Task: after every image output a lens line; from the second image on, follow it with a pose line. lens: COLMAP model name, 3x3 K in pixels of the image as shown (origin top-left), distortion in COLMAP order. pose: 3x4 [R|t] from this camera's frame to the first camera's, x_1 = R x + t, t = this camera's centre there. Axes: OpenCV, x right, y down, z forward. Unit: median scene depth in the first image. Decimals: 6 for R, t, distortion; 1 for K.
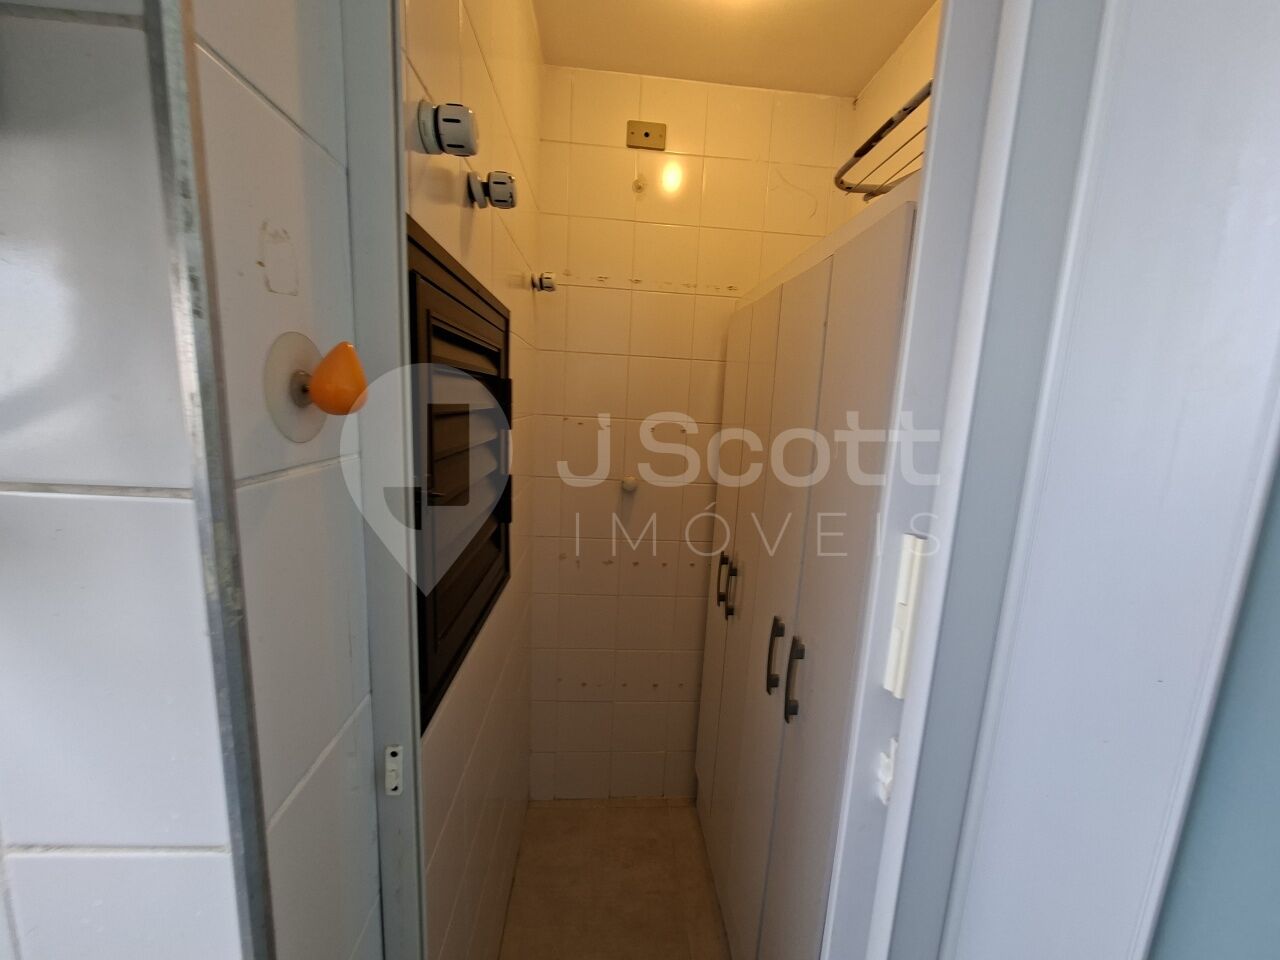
lens RADIAL K [[502.4, 0, 643.9], [0, 502.4, 485.6], [0, 0, 1]] dist [-0.009619, 0.002664]
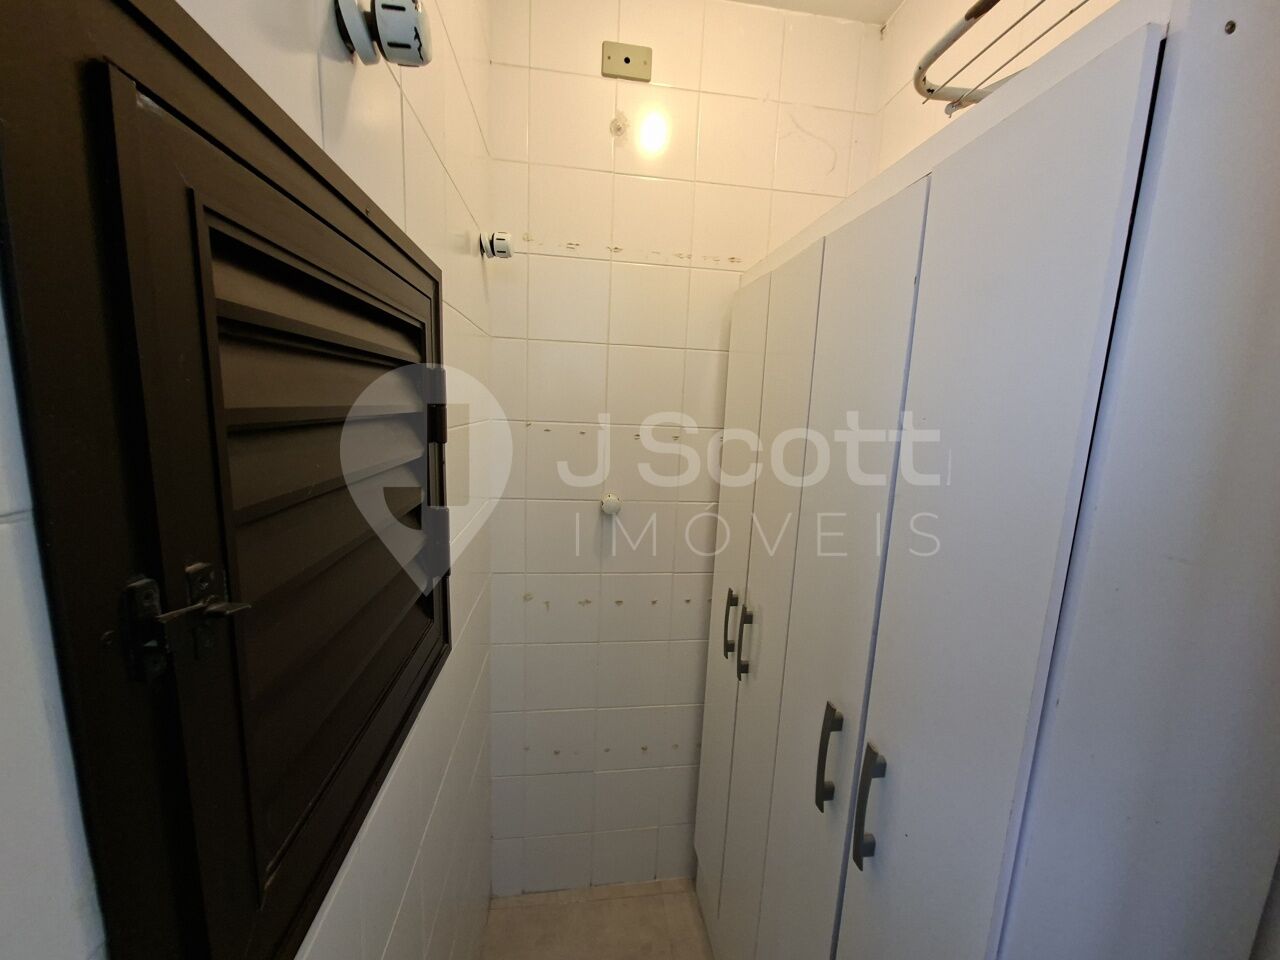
lens RADIAL K [[502.4, 0, 635.1], [0, 502.4, 483.9], [0, 0, 1]] dist [-0.009619, 0.002664]
pose [[0.998866, -0.016729, 0.044572, -0.027463], [0.017040, 0.999833, -0.006606, -0.034603], [-0.044454, 0.007358, 0.998984, 0.224525]]
